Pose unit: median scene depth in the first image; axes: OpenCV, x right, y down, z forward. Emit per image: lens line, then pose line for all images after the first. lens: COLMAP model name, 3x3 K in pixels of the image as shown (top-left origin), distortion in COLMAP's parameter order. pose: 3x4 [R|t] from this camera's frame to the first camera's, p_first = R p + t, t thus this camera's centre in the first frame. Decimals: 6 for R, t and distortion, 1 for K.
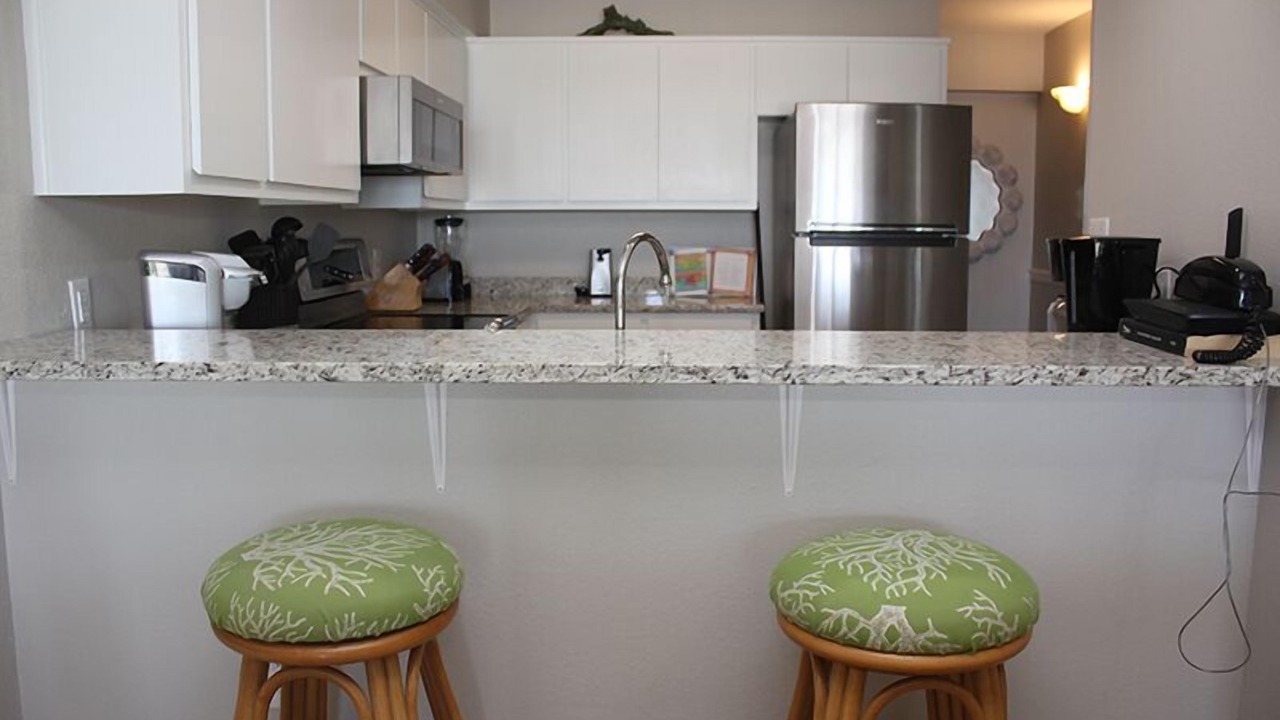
lens RADIAL K [[1060.5, 0, 624.1], [0, 1060.5, 367.7], [0, 0, 1]] dist [-0.139447, 0.111583]
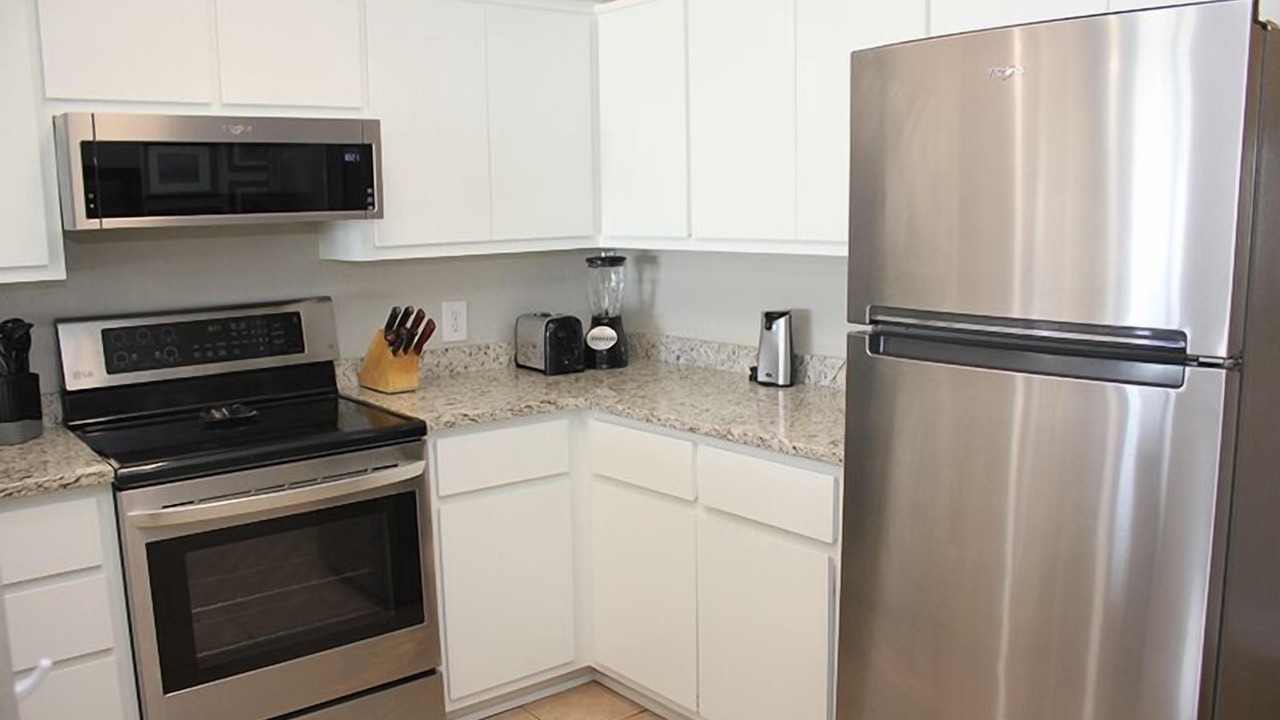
lens RADIAL K [[1060.5, 0, 624.1], [0, 1060.5, 367.7], [0, 0, 1]] dist [-0.139447, 0.111583]
pose [[0.653476, 0.101208, -0.750151, 0.424329], [-0.073864, 0.994818, 0.069873, -0.123874], [0.753335, 0.009748, 0.657565, 0.552724]]
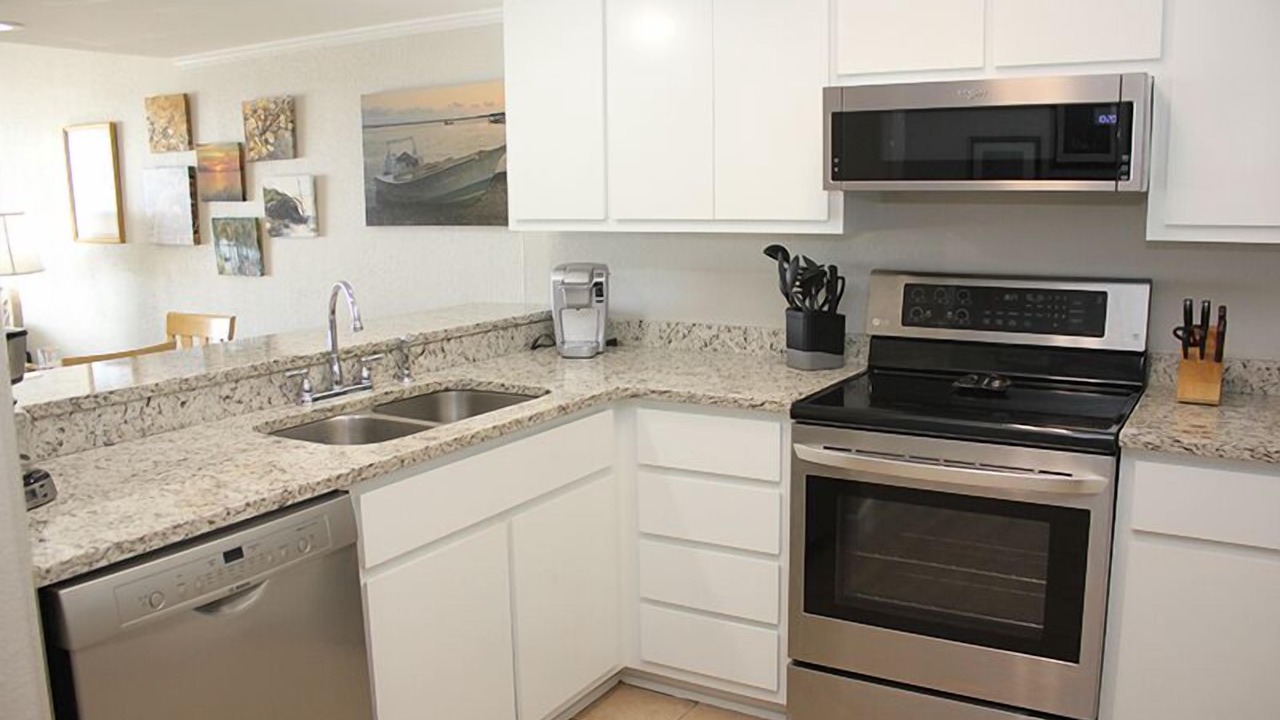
lens RADIAL K [[1060.5, 0, 624.1], [0, 1060.5, 367.7], [0, 0, 1]] dist [-0.139447, 0.111583]
pose [[-0.476924, 0.154051, -0.865339, 0.439880], [-0.097434, 0.969187, 0.226239, -0.171492], [0.873527, 0.192212, -0.447218, 0.941299]]
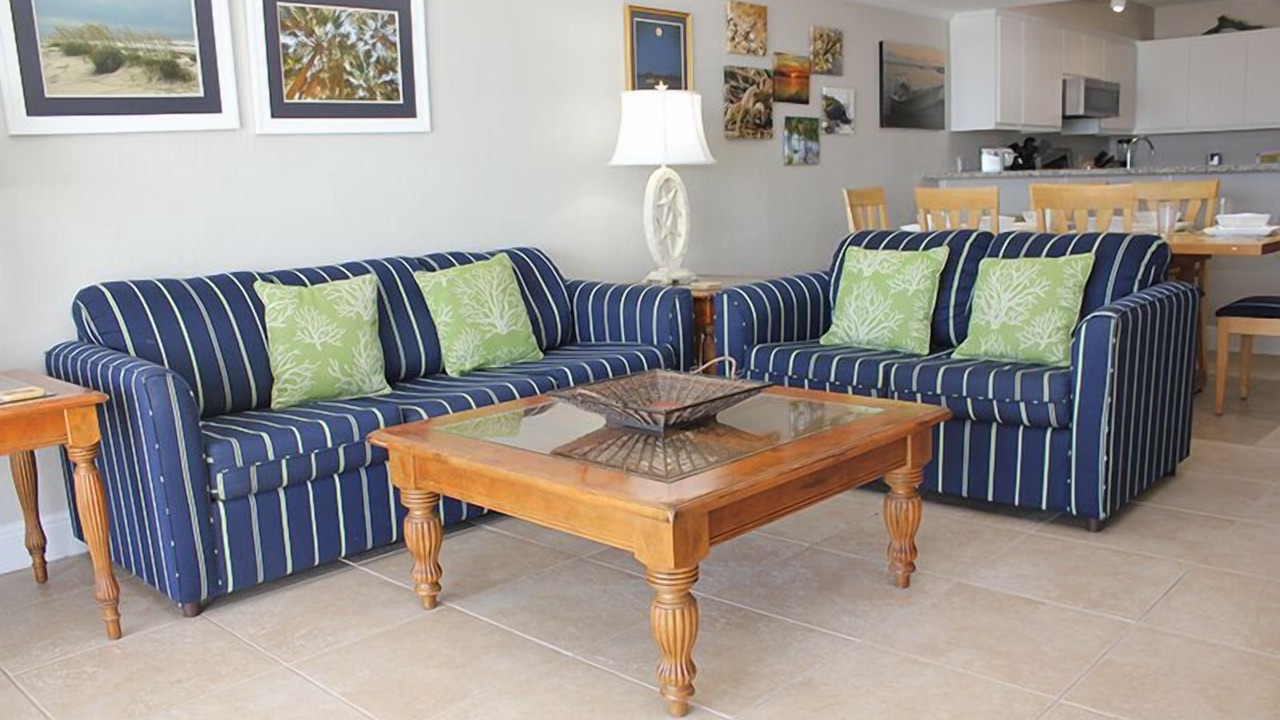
lens RADIAL K [[1060.5, 0, 624.1], [0, 1060.5, 367.7], [0, 0, 1]] dist [-0.139447, 0.111583]
pose [[0.756608, 0.083936, -0.648460, 0.400355], [-0.047871, 0.996176, 0.073090, 0.181596], [0.652115, -0.024258, 0.757732, -1.031558]]
